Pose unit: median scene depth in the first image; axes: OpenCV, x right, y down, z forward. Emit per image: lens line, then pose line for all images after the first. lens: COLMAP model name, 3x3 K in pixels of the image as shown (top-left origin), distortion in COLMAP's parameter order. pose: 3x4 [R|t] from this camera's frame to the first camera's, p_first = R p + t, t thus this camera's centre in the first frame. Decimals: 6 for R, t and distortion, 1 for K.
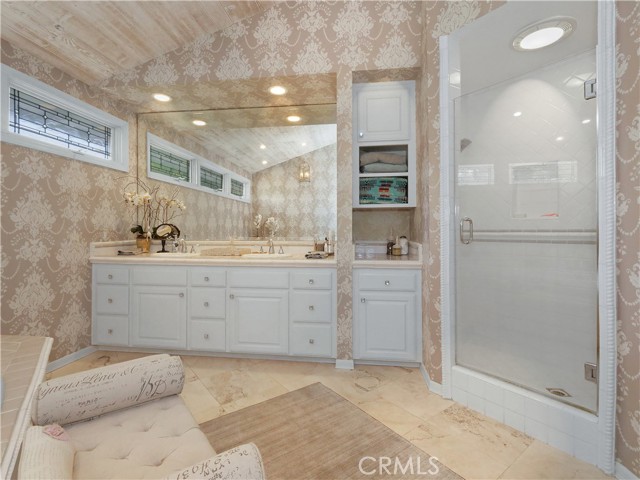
lens RADIAL K [[318.1, 0, 313.8], [0, 318.1, 229.9], [0, 0, 1]] dist [0.016656, -0.000496]
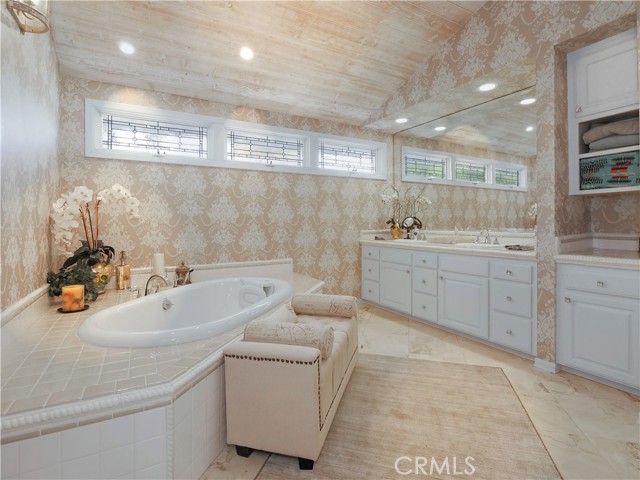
lens RADIAL K [[325.0, 0, 318.2], [0, 325.0, 224.0], [0, 0, 1]] dist [-0.000411, -0.000340]
pose [[0.607715, -0.000488, -0.794155, 0.409380], [0.008005, 0.999953, 0.005511, -0.000648], [0.794115, -0.009706, 0.607690, -0.088416]]
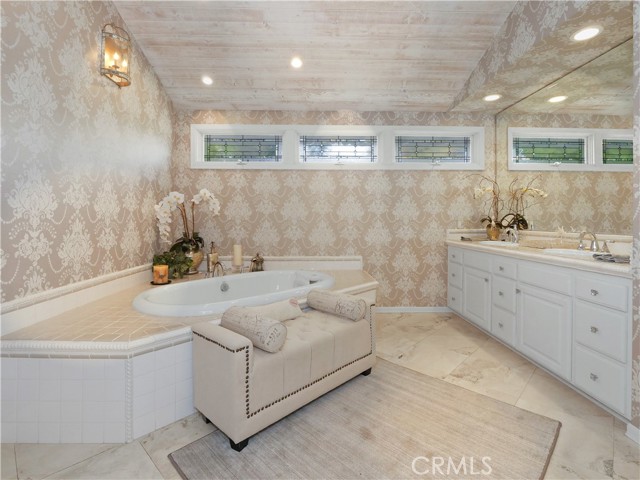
lens RADIAL K [[320.4, 0, 318.1], [0, 320.4, 221.5], [0, 0, 1]] dist [-0.001765, -0.000395]
pose [[0.163958, 0.002932, -0.986463, 0.549596], [0.001477, 0.999994, 0.003218, 0.001737], [0.986466, -0.001984, 0.163953, 0.263948]]
